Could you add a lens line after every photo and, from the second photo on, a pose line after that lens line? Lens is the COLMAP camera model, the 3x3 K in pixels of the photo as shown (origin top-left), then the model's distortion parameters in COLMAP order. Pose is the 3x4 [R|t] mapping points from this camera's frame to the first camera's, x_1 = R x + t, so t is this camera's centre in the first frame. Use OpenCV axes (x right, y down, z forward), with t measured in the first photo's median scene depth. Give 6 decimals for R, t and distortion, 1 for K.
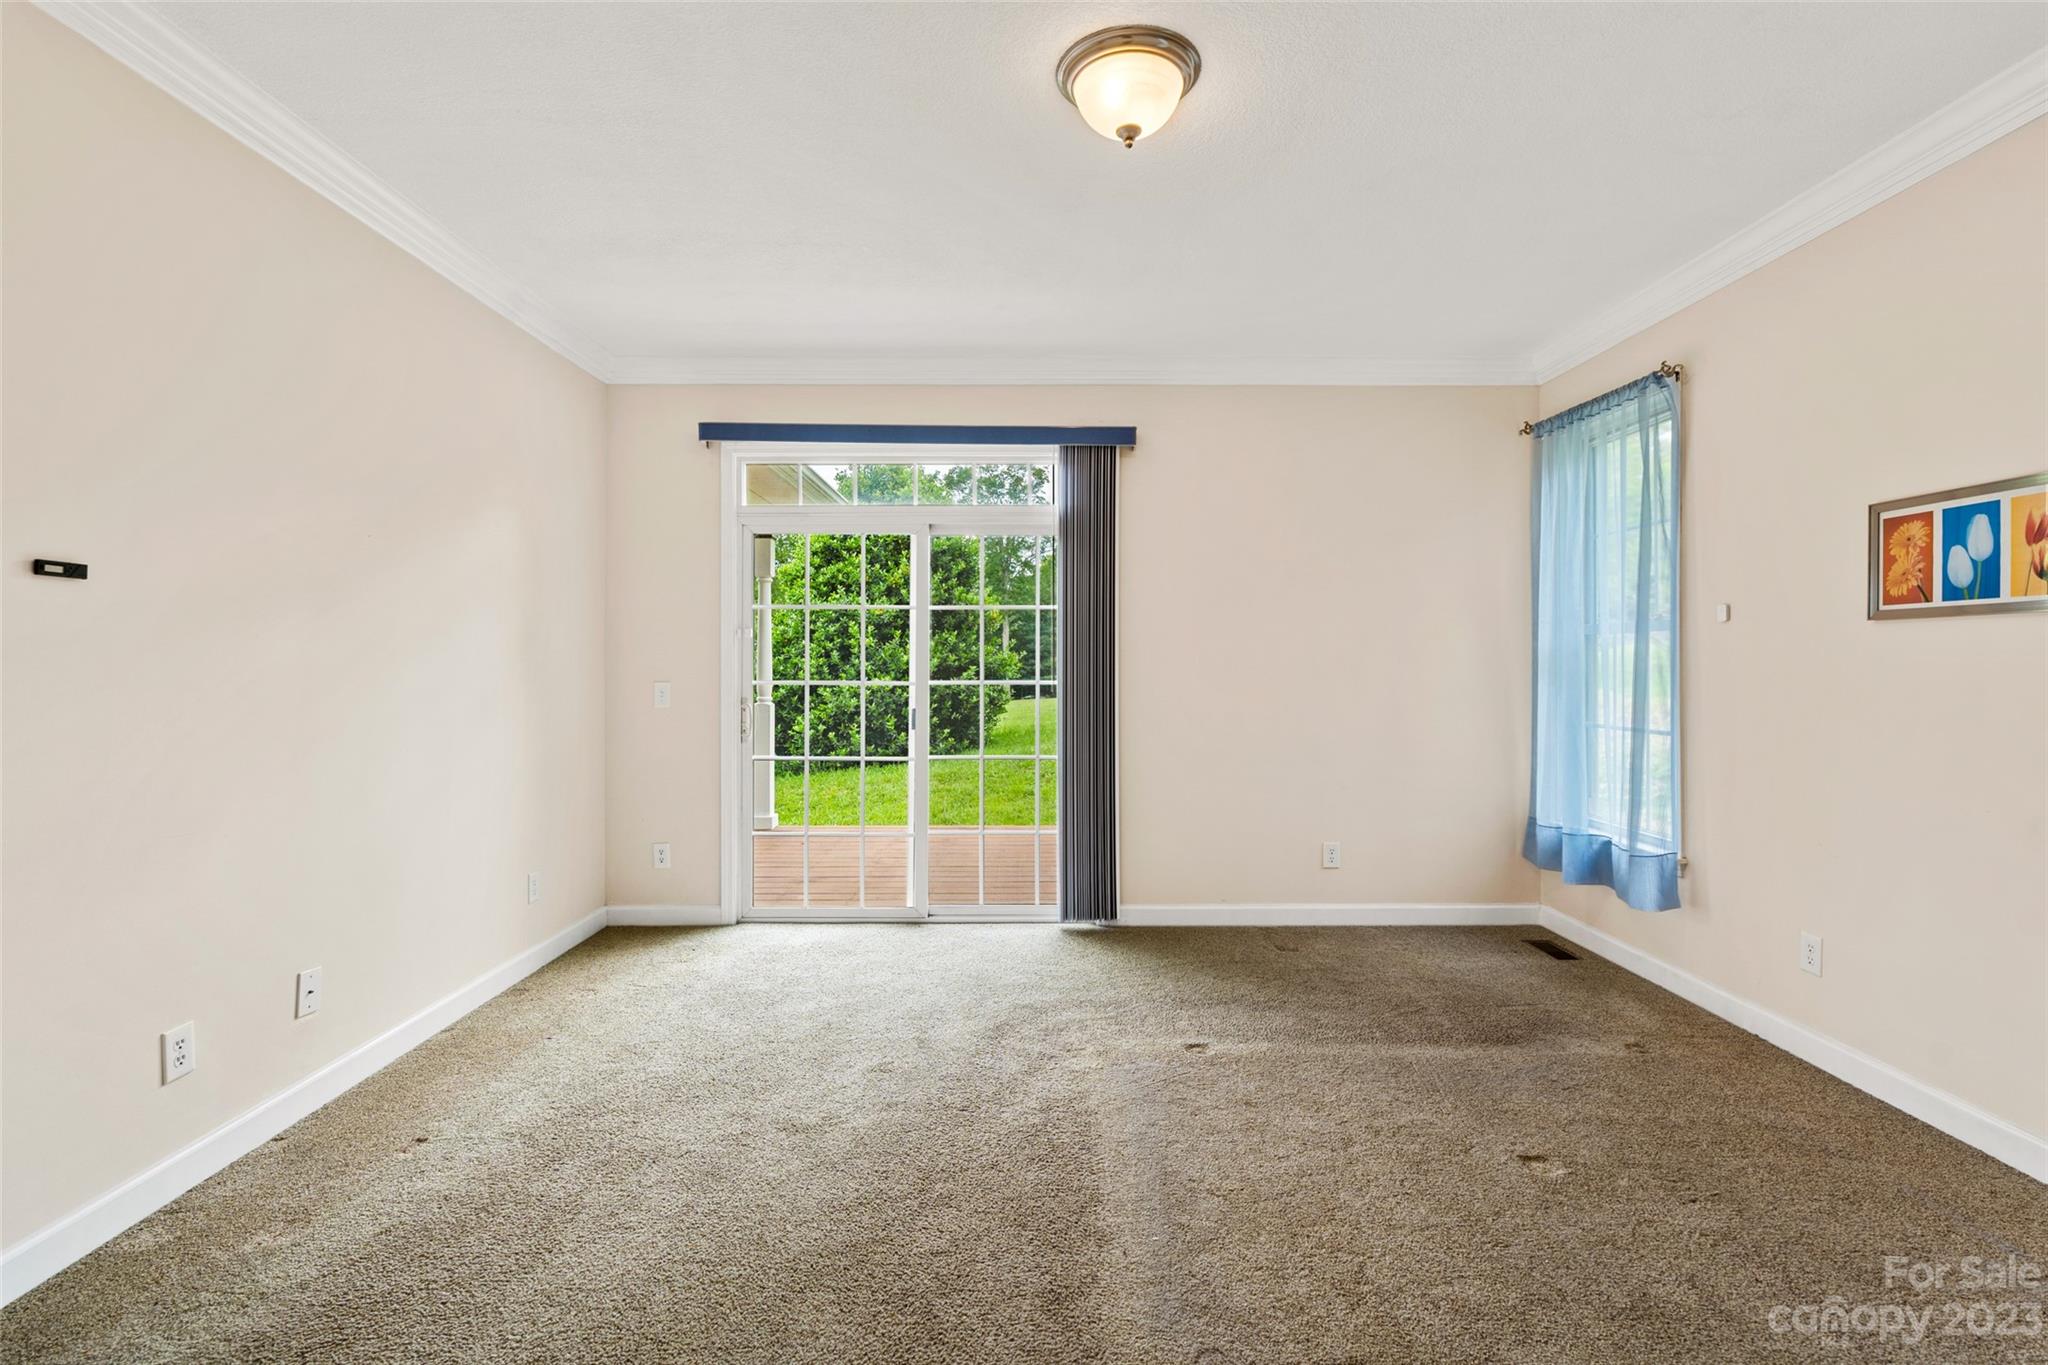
lens RADIAL K [[928.3, 0, 1029.6], [0, 928.3, 662.0], [0, 0, 1]] dist [-0.009720, 0.000623]
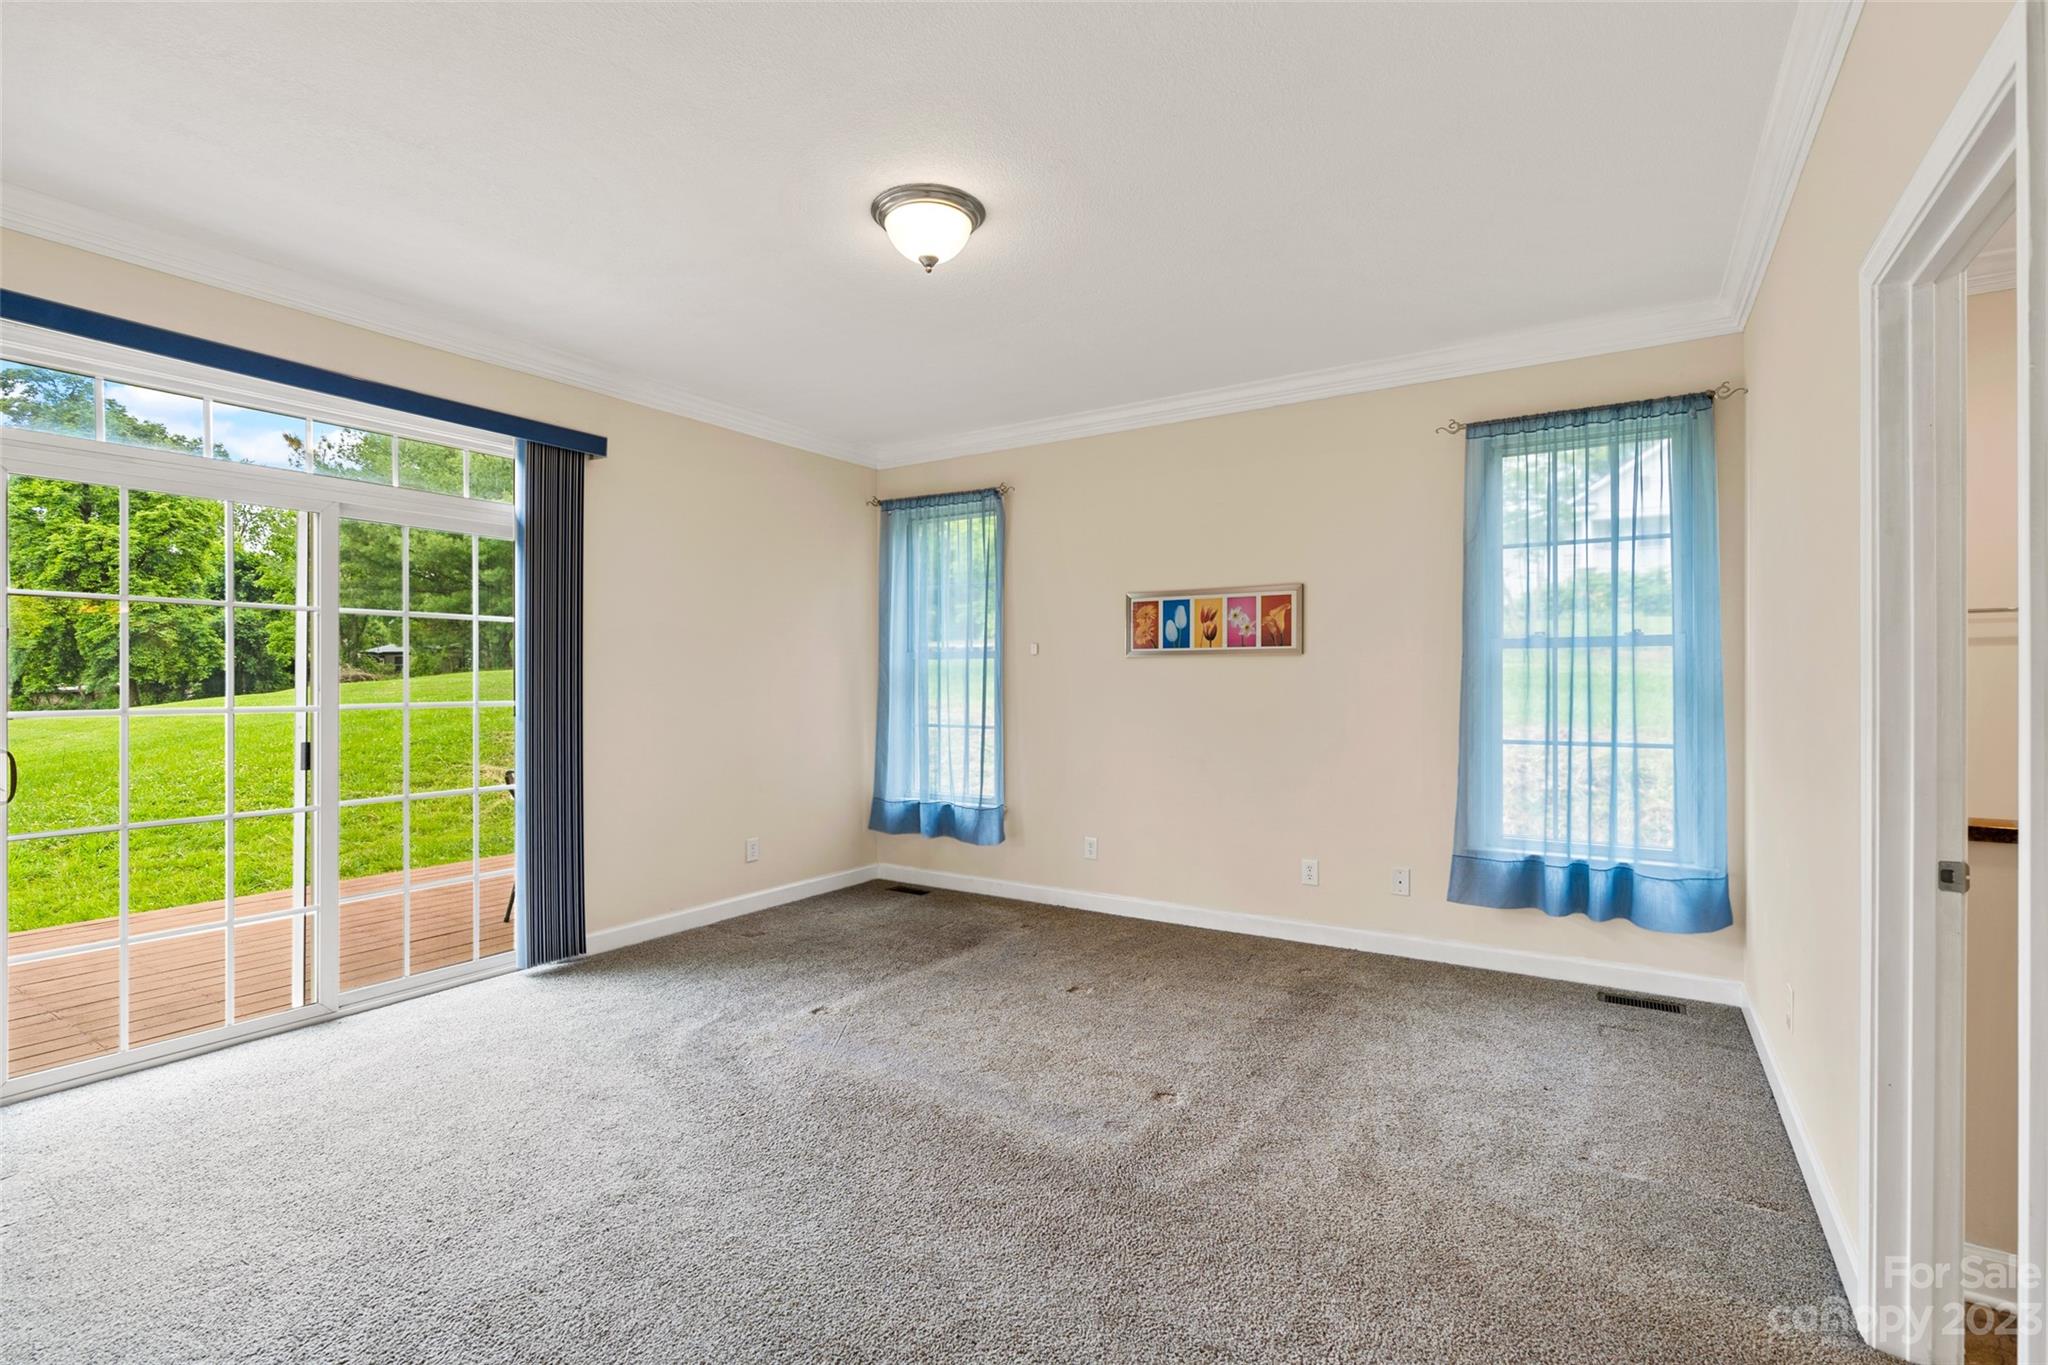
lens RADIAL K [[941.2, 0, 1018.3], [0, 941.2, 675.5], [0, 0, 1]] dist [-0.009166, 0.000669]
pose [[0.542476, 0.001093, 0.840070, -0.653086], [0.000022, 0.999999, -0.001315, -0.004655], [-0.840071, 0.000732, 0.542476, 0.142507]]
